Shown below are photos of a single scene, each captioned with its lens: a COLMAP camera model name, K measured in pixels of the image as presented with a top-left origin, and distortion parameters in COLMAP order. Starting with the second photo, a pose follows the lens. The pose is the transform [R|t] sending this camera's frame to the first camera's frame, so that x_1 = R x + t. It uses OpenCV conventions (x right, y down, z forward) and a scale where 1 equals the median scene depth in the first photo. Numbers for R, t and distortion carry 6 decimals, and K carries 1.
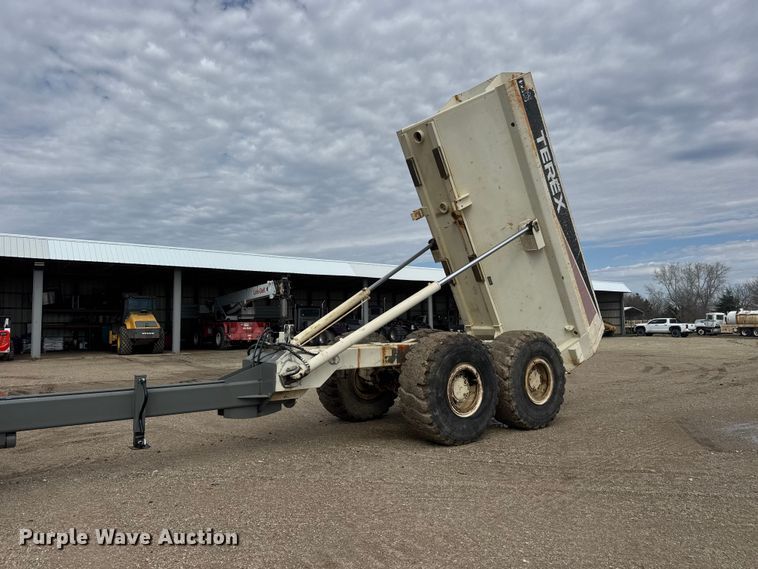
lens RADIAL K [[532.6, 0, 383.5], [0, 532.6, 276.8], [0, 0, 1]] dist [0.036877, -0.051143]
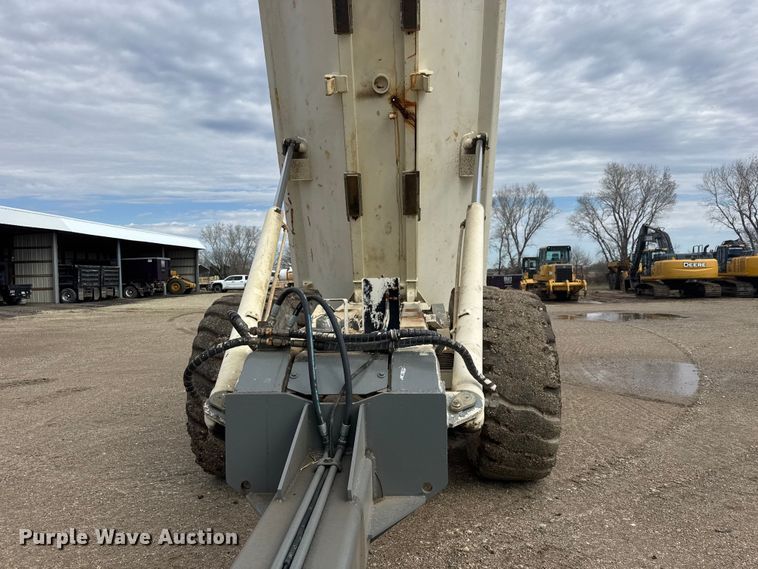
lens RADIAL K [[532.6, 0, 374.4], [0, 532.6, 280.7], [0, 0, 1]] dist [0.036877, -0.051143]
pose [[0.675250, -0.006969, 0.737556, -0.107612], [-0.056555, 0.996522, 0.061194, 0.017139], [-0.735418, -0.083034, 0.672507, 0.185780]]
